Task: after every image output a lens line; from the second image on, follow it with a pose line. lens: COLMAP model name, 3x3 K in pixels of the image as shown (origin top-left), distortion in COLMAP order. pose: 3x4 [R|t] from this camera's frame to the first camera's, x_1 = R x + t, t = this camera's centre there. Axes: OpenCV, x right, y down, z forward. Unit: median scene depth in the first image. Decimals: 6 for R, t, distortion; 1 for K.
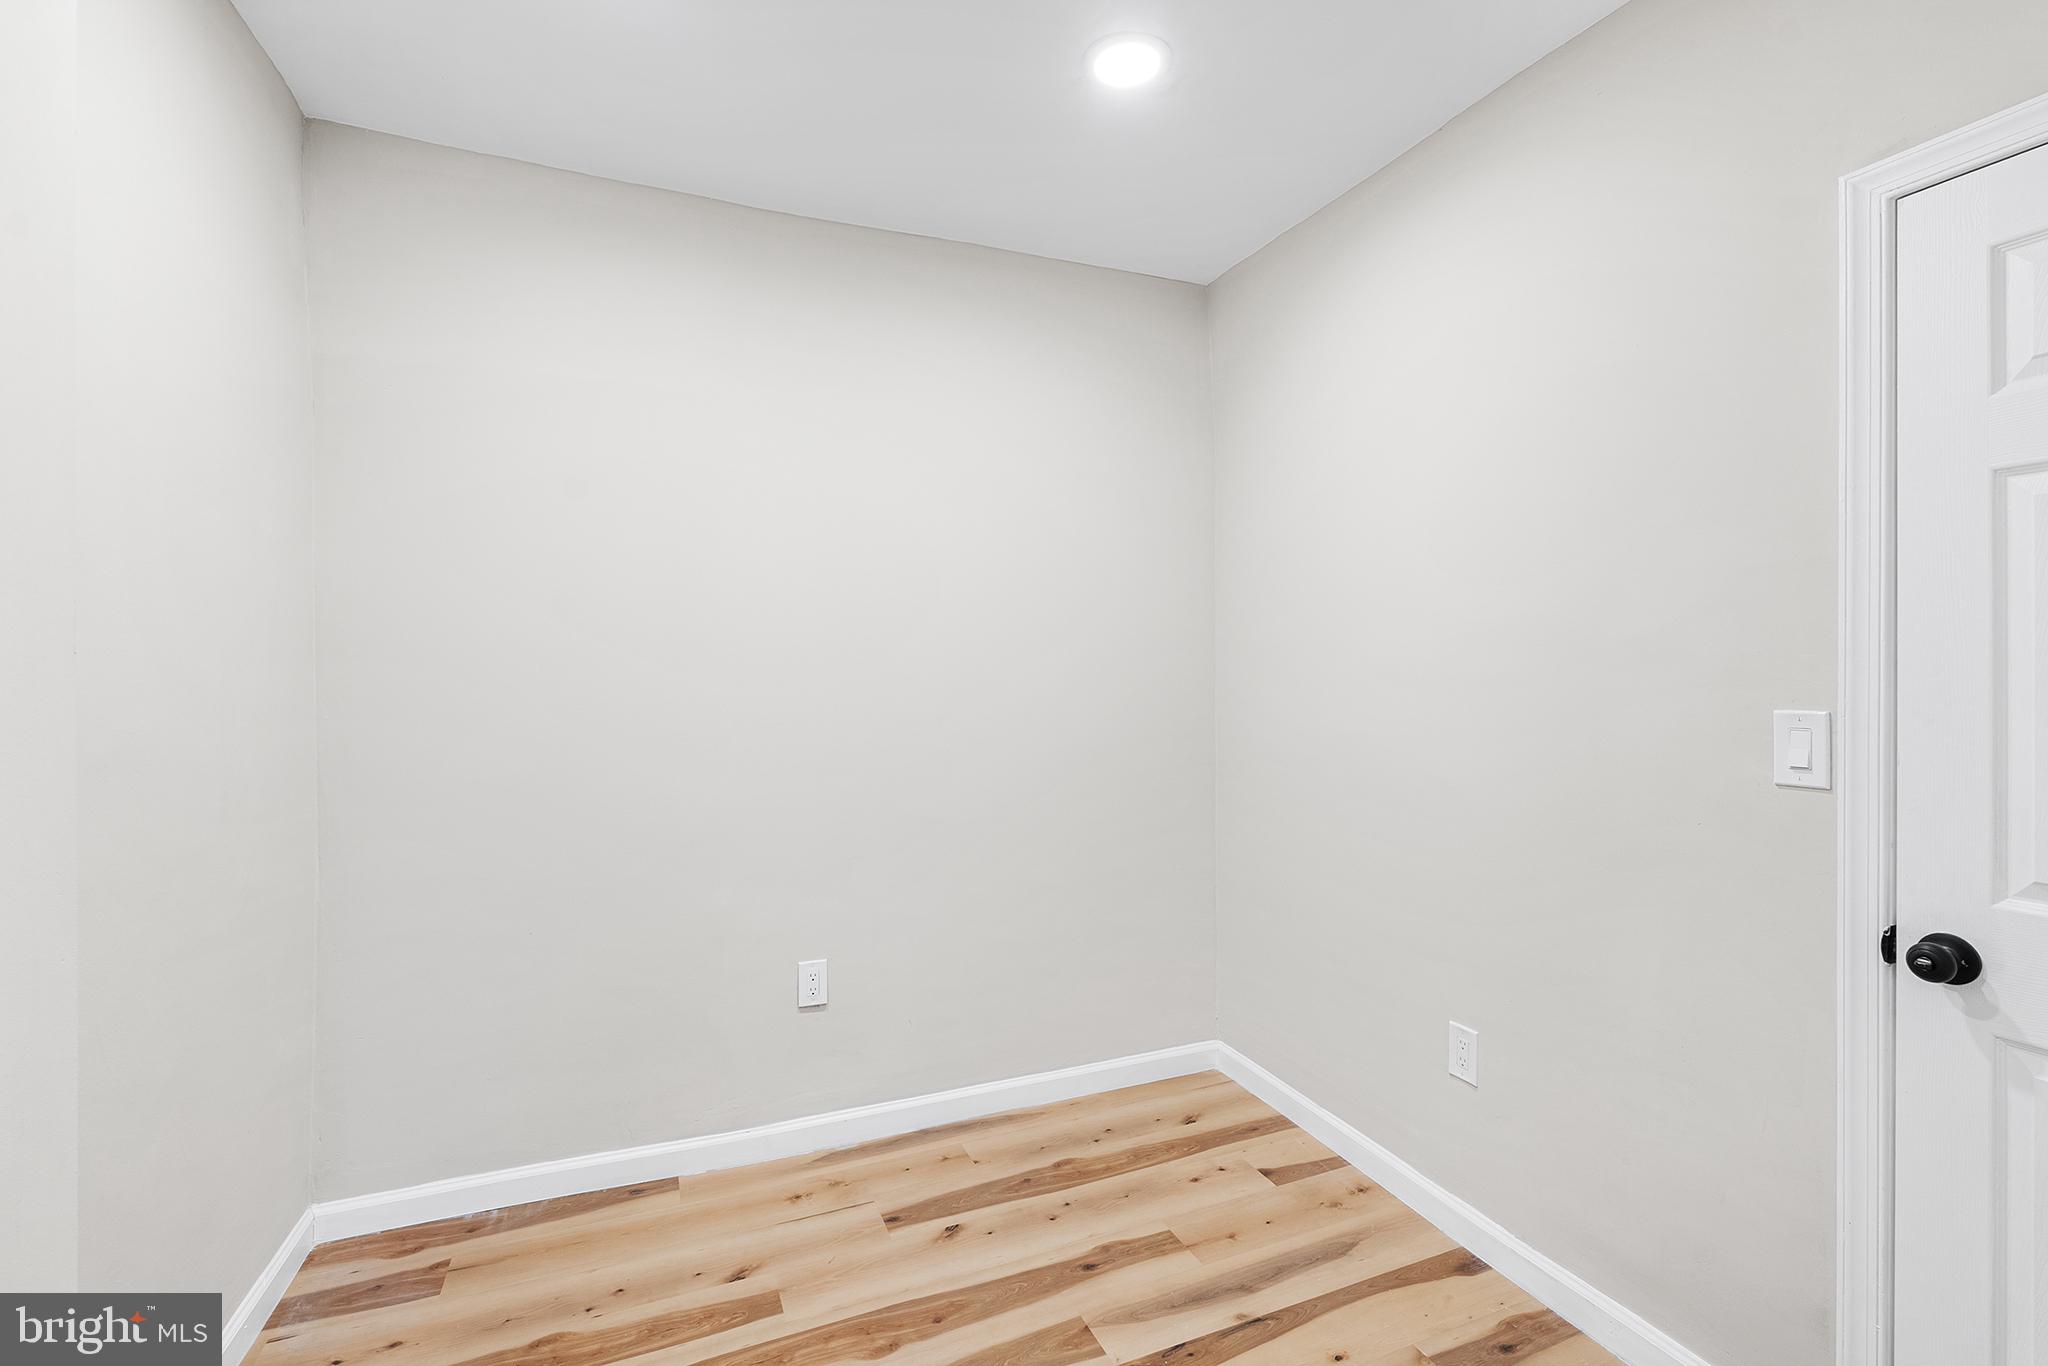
lens RADIAL K [[912.4, 0, 1028.7], [0, 912.4, 674.8], [0, 0, 1]] dist [-0.006676, 0.001578]
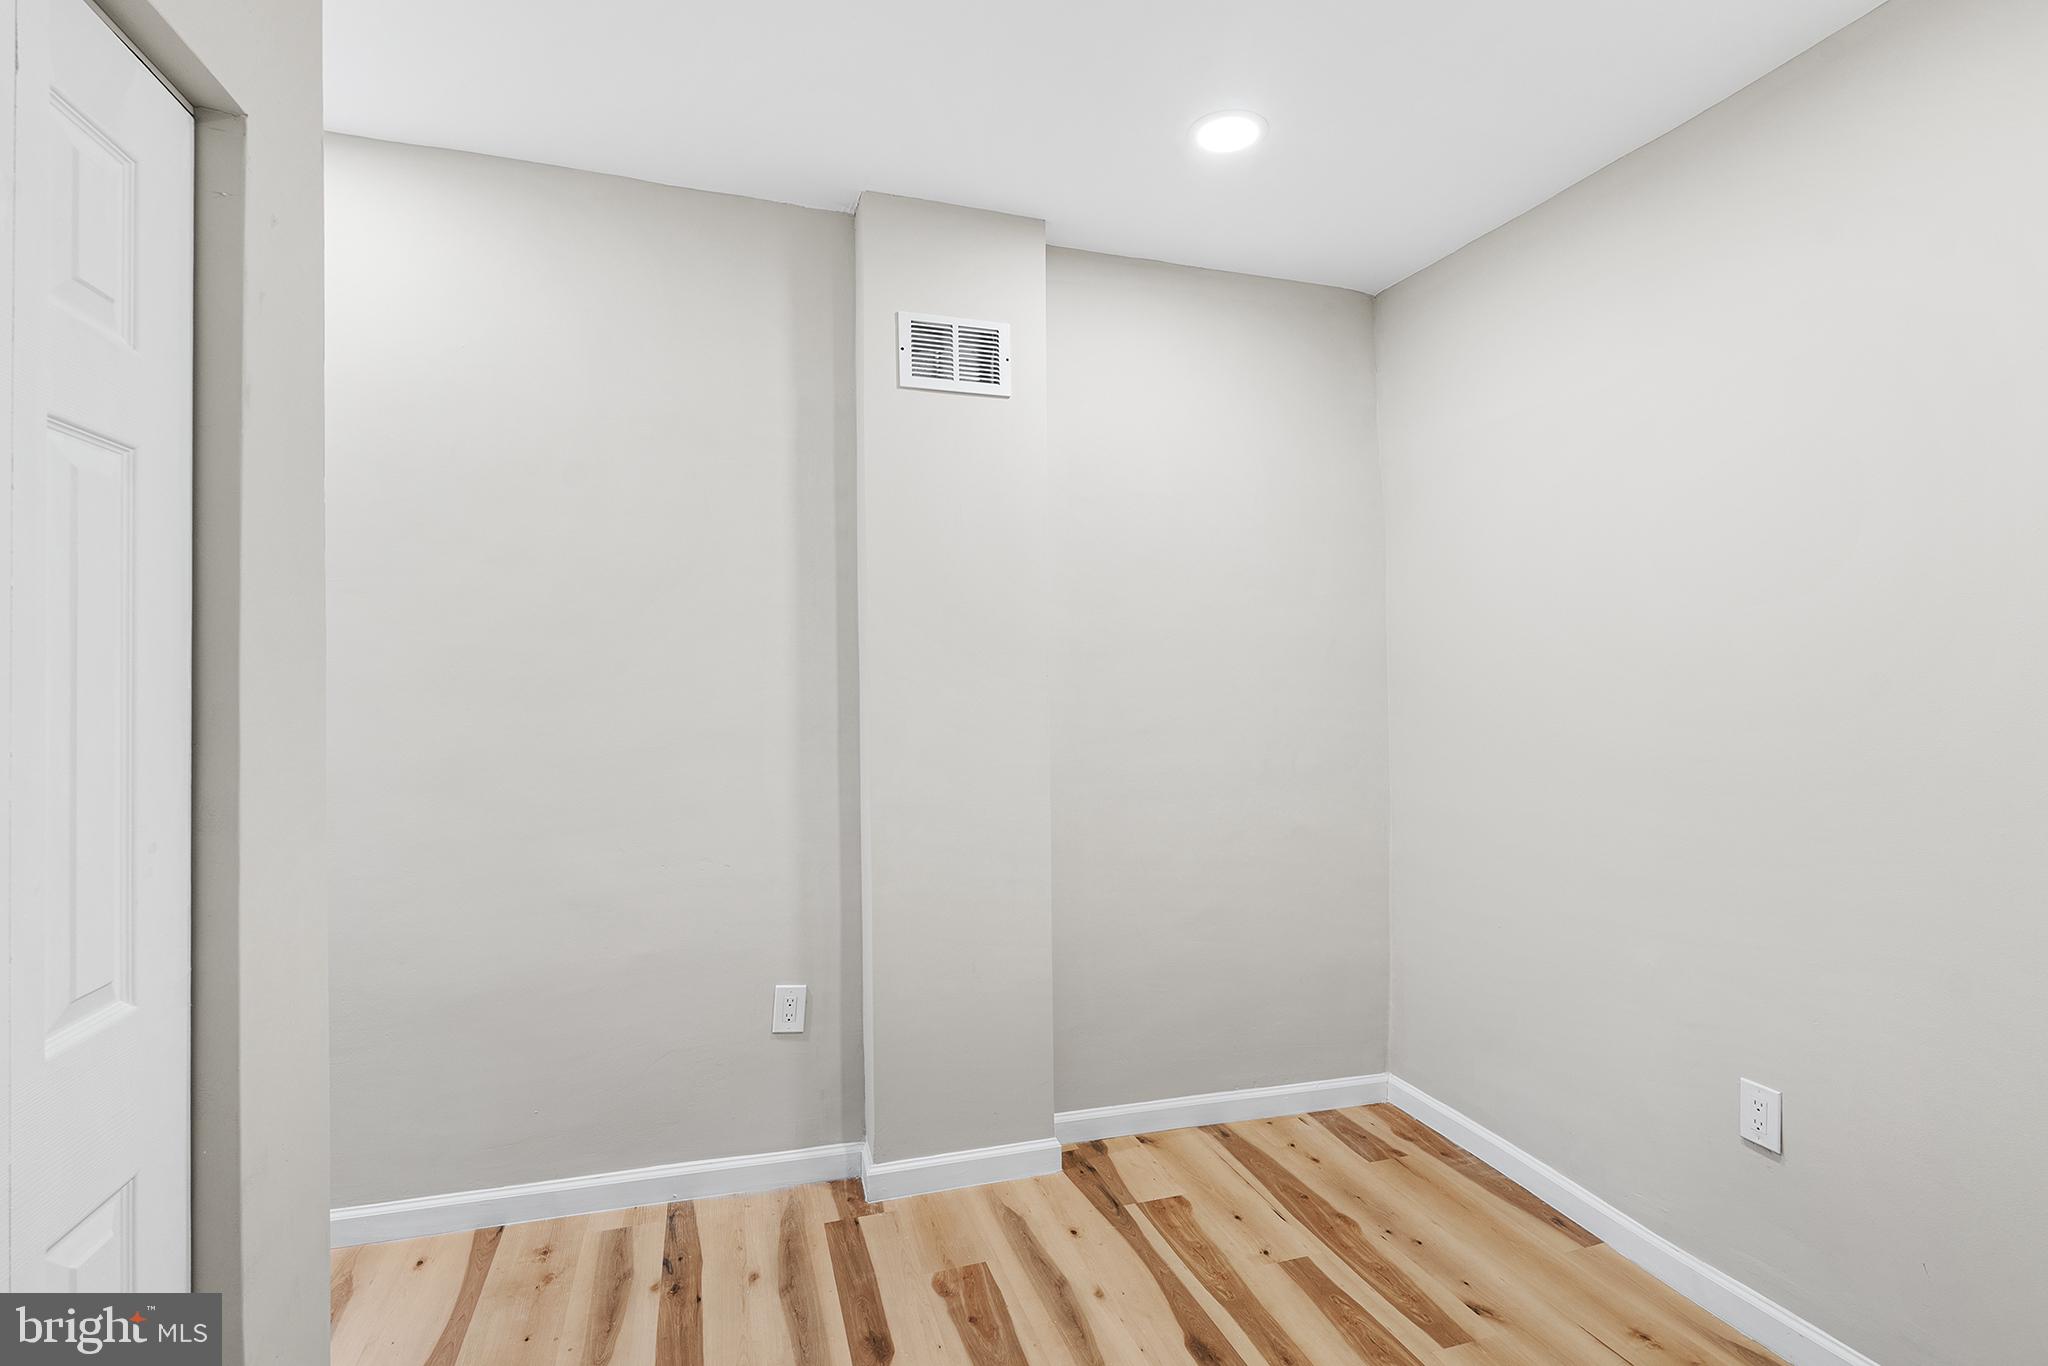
lens RADIAL K [[912.4, 0, 1019.5], [0, 912.4, 685.8], [0, 0, 1]] dist [-0.006676, 0.001578]
pose [[-0.085474, -0.000693, -0.996340, 0.663757], [-0.005933, 0.999982, -0.000186, -0.007720], [0.996323, 0.005895, -0.085476, 0.557065]]
